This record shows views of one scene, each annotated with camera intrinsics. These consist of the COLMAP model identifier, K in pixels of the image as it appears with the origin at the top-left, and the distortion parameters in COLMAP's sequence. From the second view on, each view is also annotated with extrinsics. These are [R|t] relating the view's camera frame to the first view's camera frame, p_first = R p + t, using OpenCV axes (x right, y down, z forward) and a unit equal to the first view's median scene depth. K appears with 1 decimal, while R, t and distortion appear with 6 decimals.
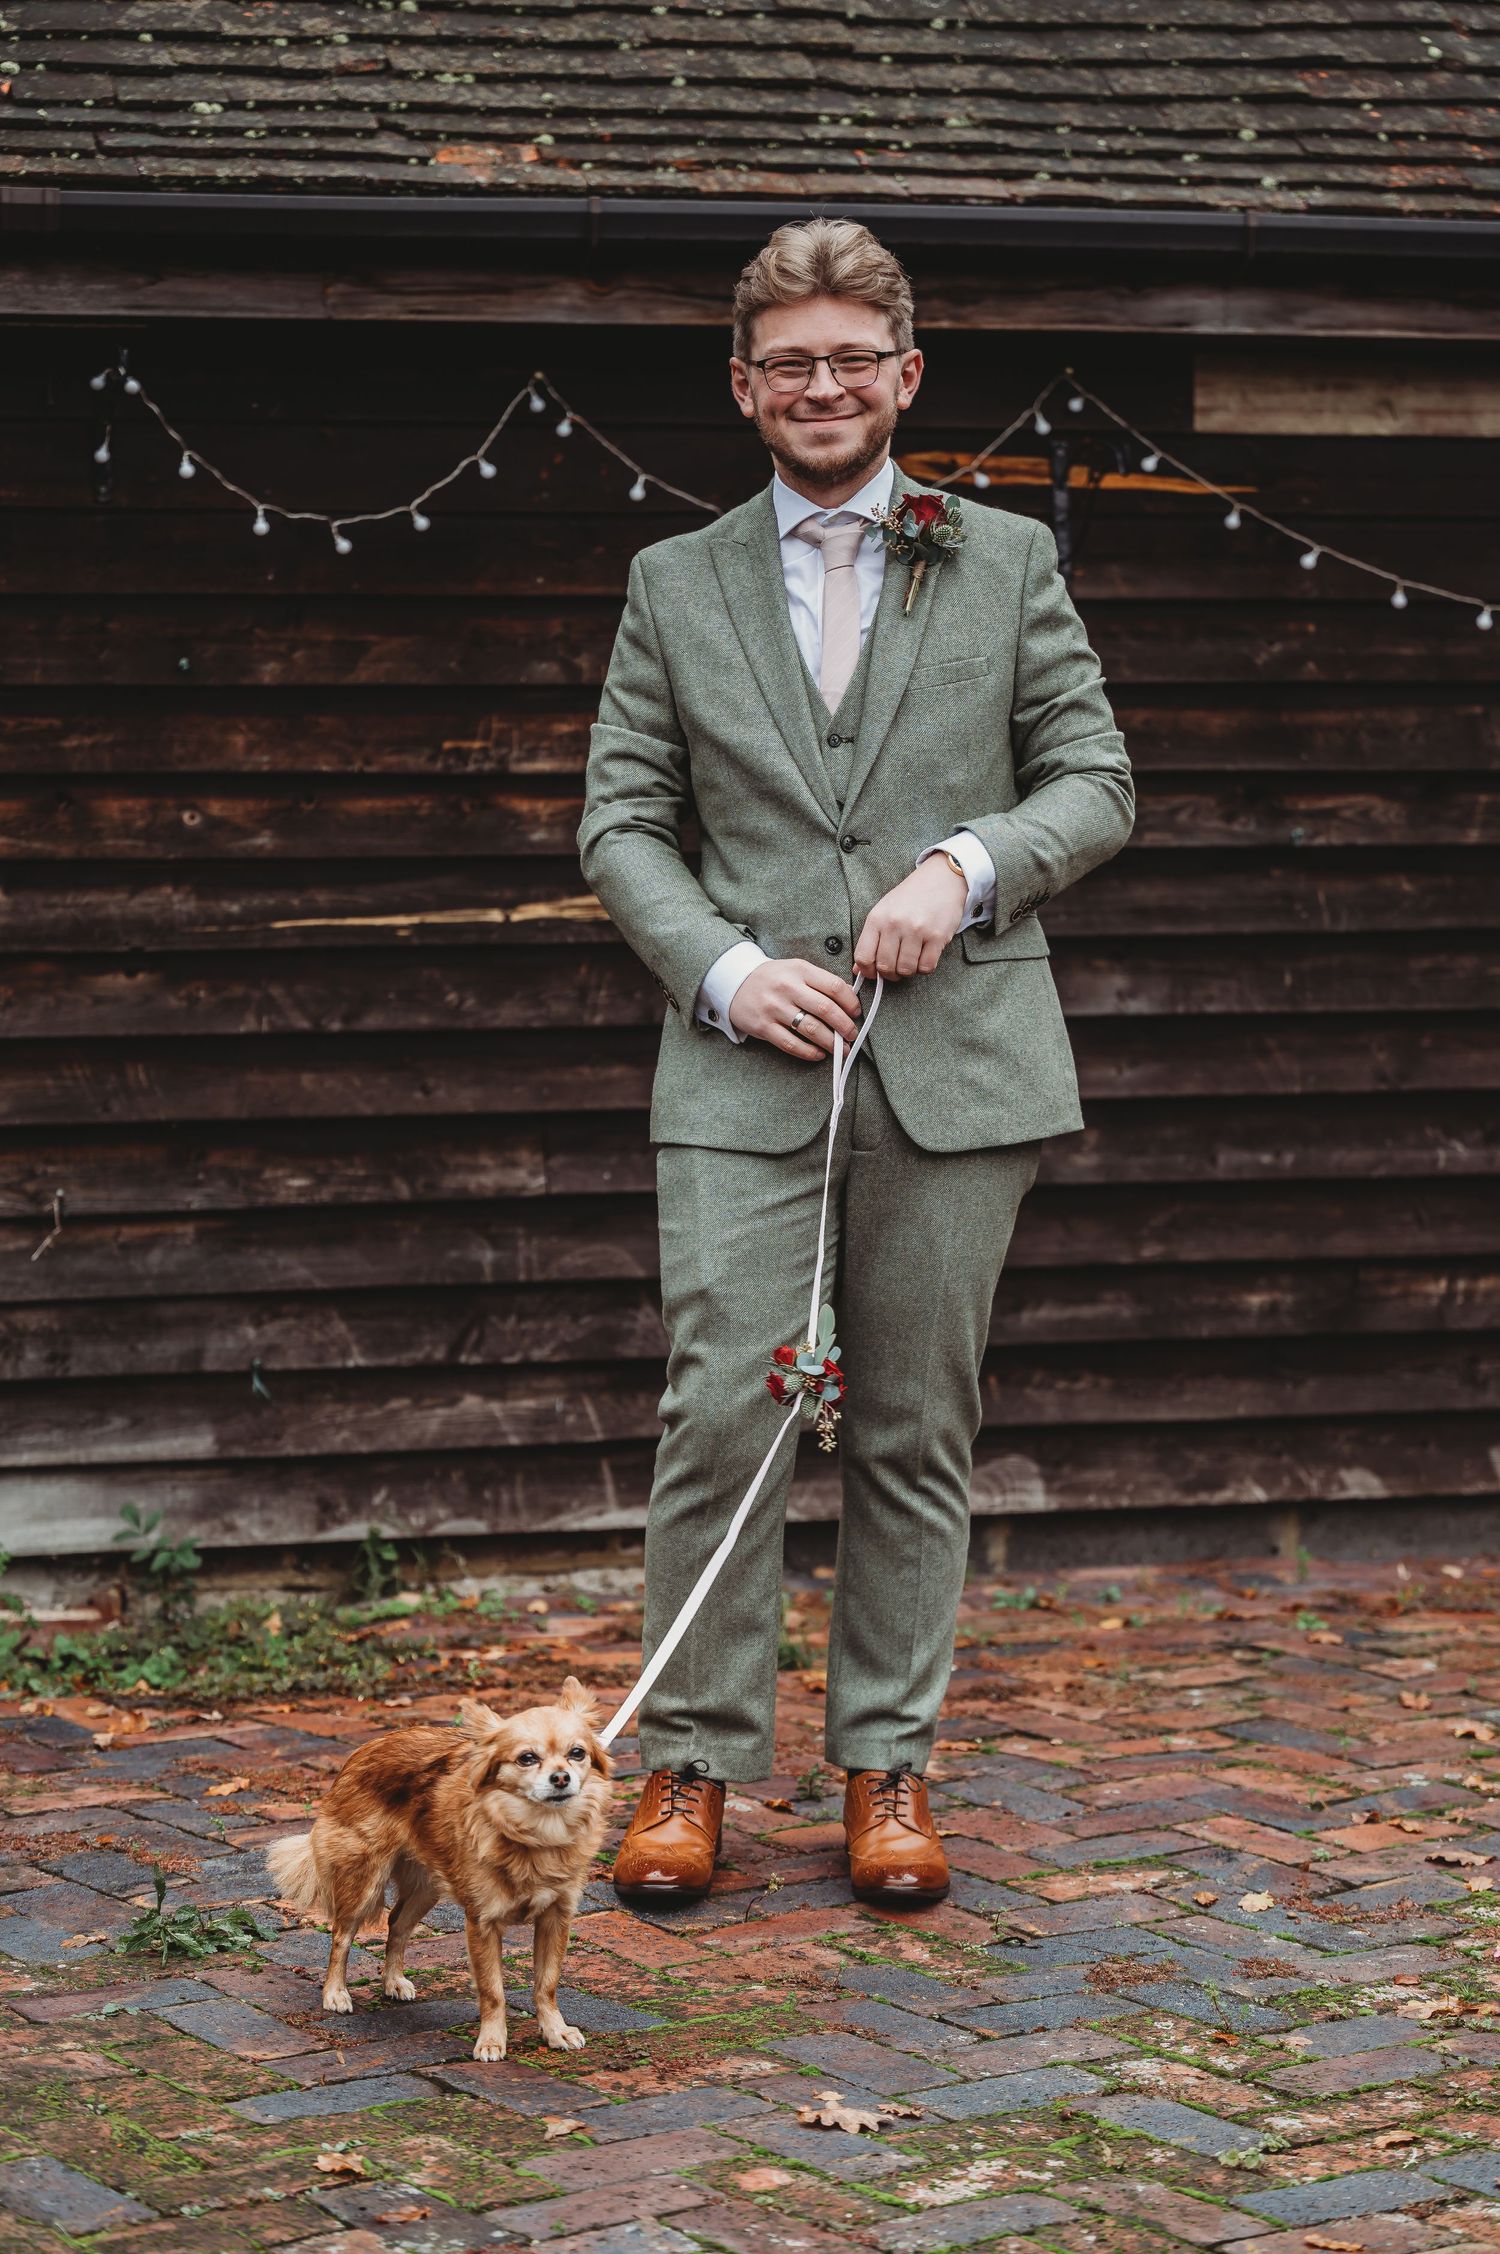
lens RADIAL K [[4877.7, 0, 756.3], [0, 4877.7, 1134.3], [0, 0, 1]] dist [0.009593, 0.000000]
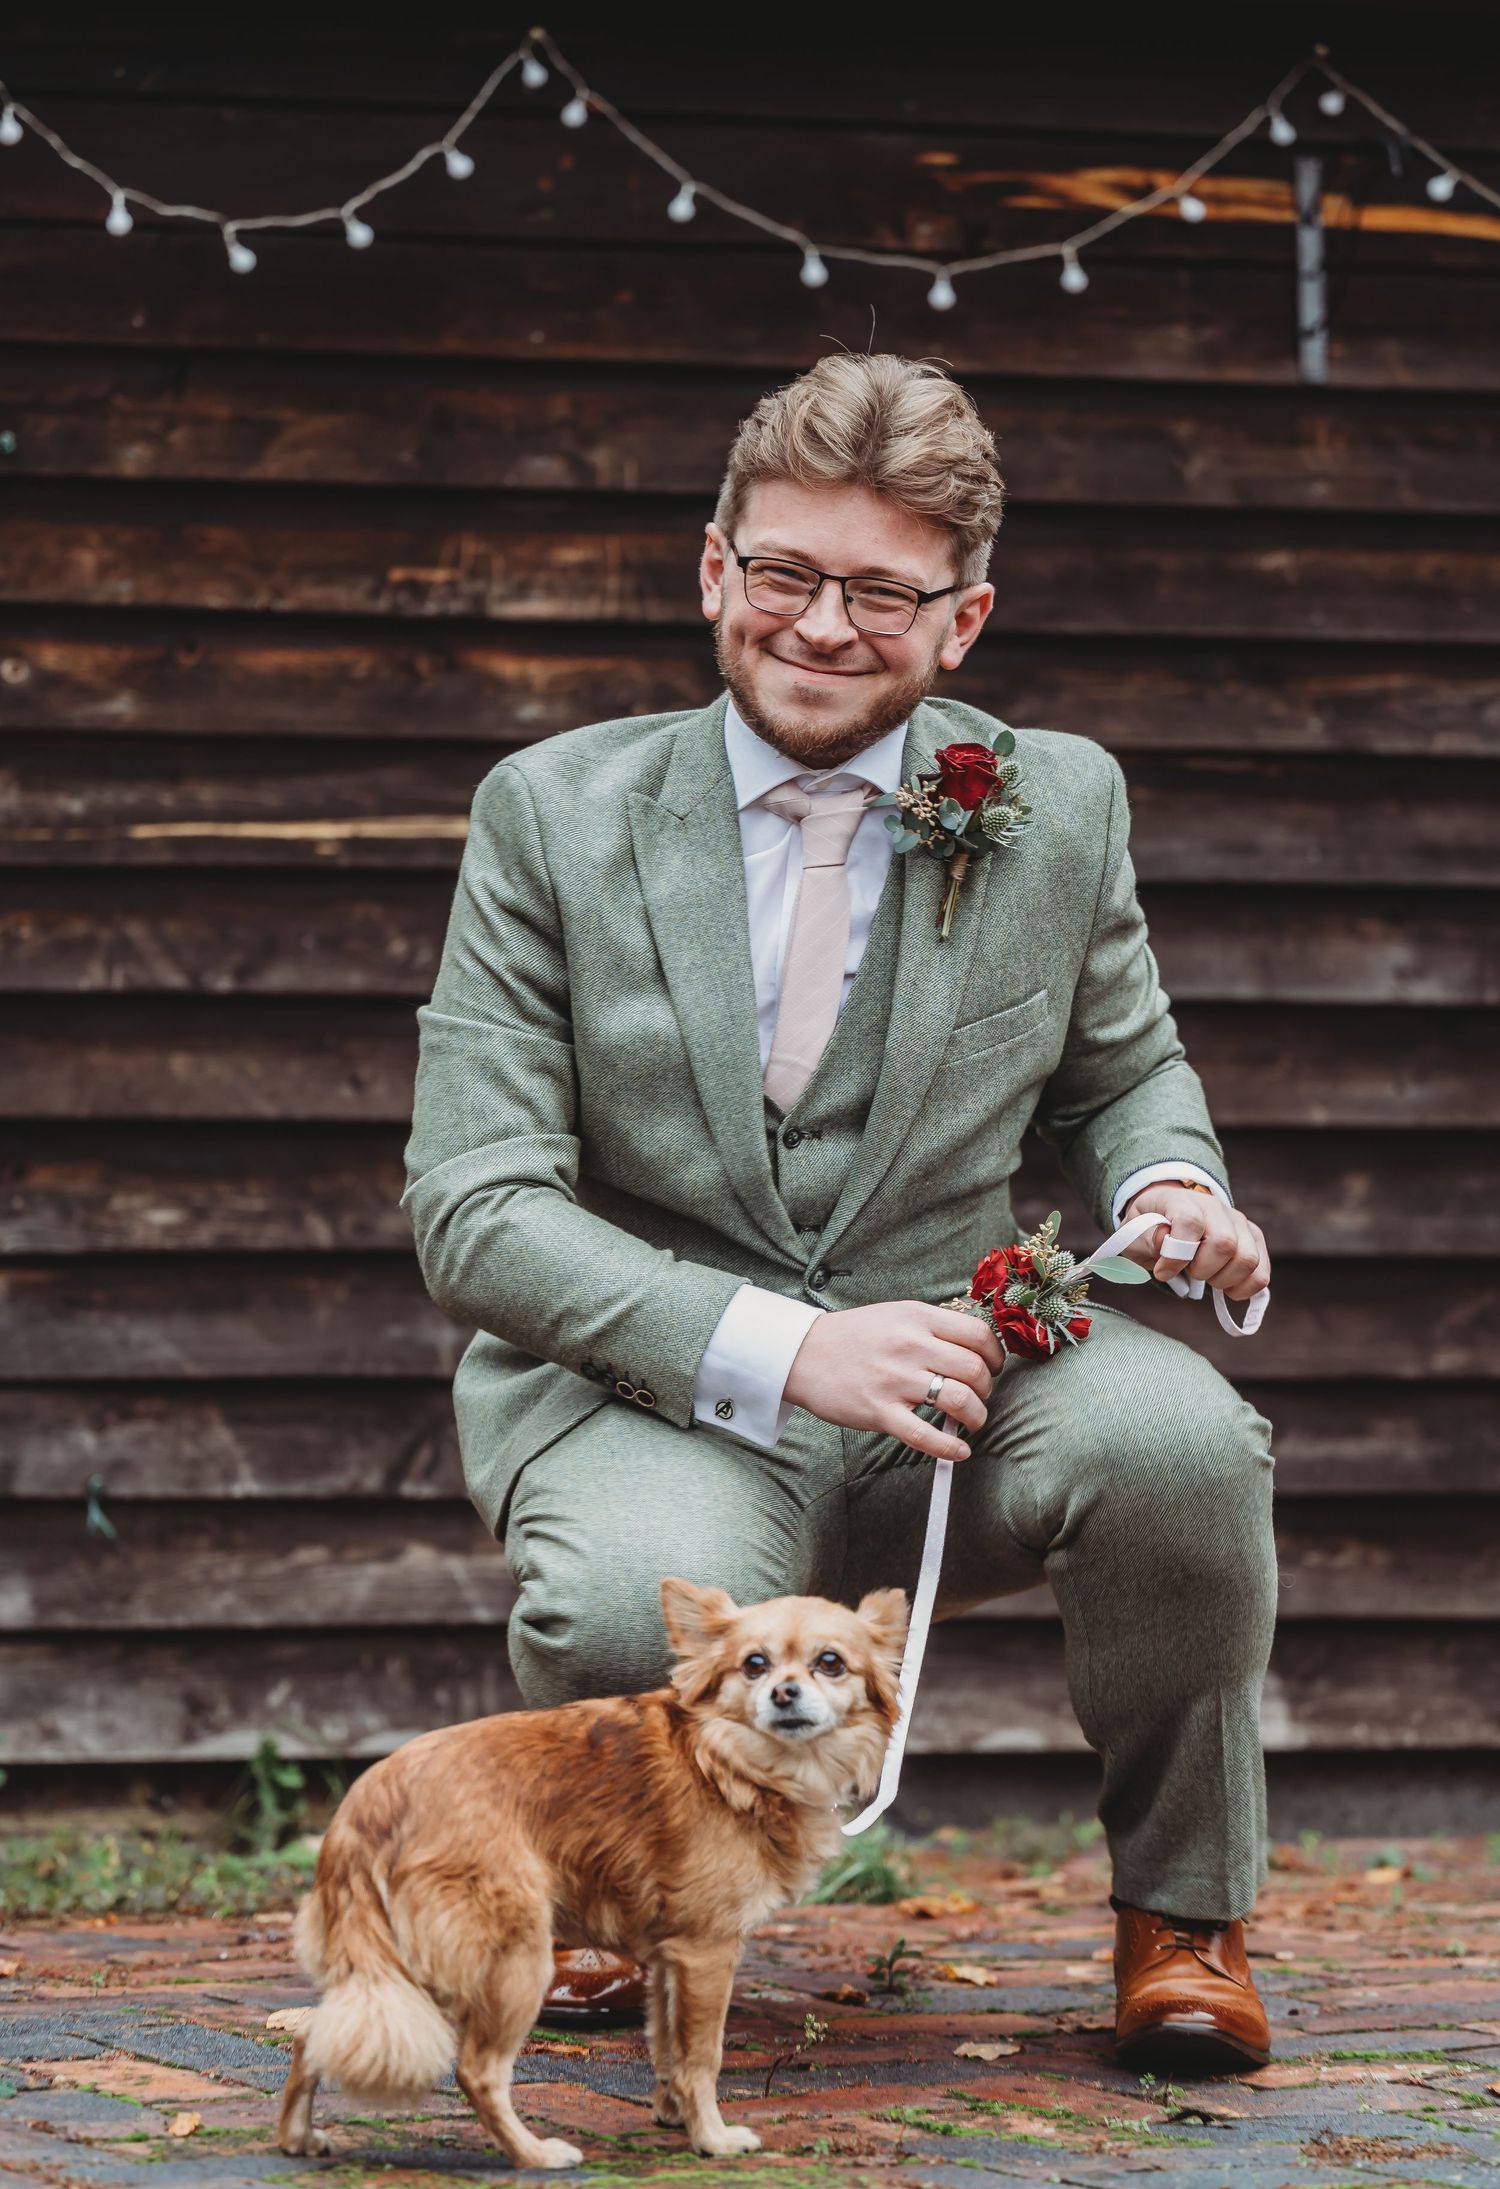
lens RADIAL K [[6532.7, 0, 746.9], [0, 6532.7, 1091.2], [0, 0, 1]] dist [-0.014192, 0.000000]
pose [[0.999306, 0.004824, -0.036944, 0.018872], [-0.009082, 0.993209, -0.115986, 0.095735], [0.036134, 0.116241, 0.992564, 0.113024]]
